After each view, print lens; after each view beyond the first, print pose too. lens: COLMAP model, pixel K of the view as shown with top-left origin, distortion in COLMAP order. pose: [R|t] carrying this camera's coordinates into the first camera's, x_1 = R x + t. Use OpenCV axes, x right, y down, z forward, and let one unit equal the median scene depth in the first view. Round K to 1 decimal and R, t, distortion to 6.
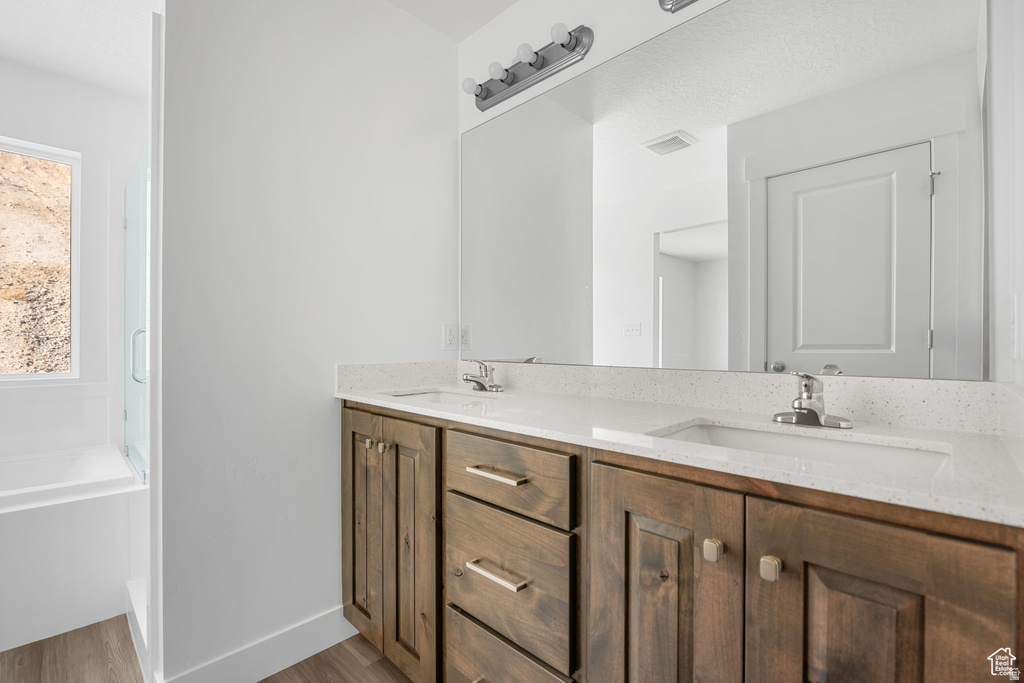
lens RADIAL K [[450.7, 0, 515.8], [0, 450.7, 337.8], [0, 0, 1]] dist [-0.018449, -0.000226]
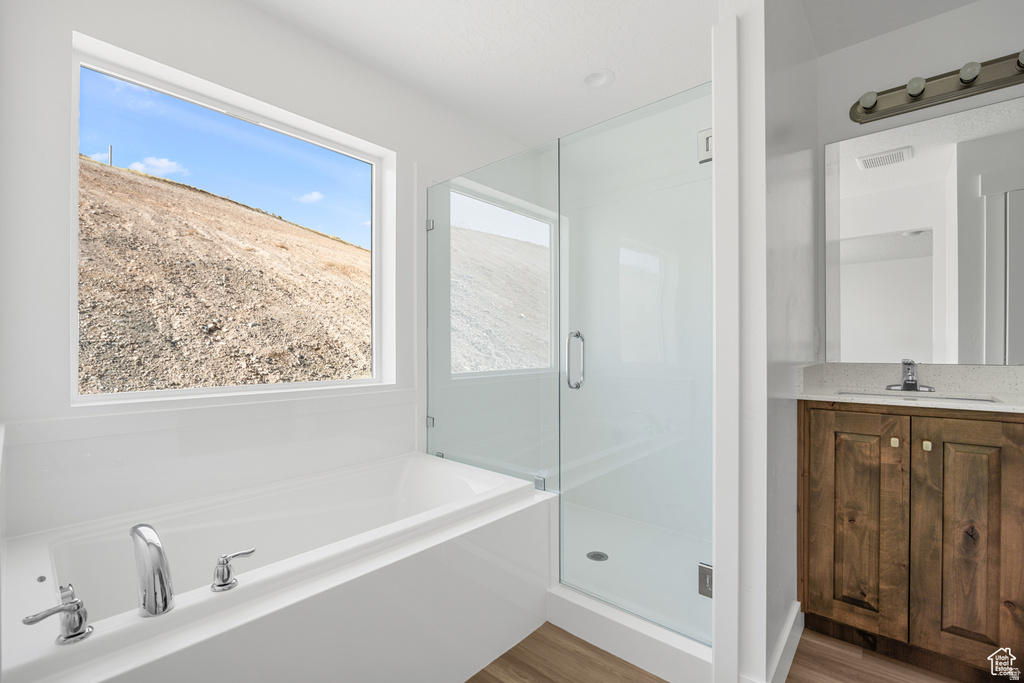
lens RADIAL K [[450.7, 0, 510.2], [0, 450.7, 343.9], [0, 0, 1]] dist [-0.018449, -0.000226]
pose [[0.999357, 0.007230, 0.035110, -0.194532], [-0.007034, 0.999959, -0.005706, 0.003235], [-0.035150, 0.005455, 0.999367, 0.001154]]
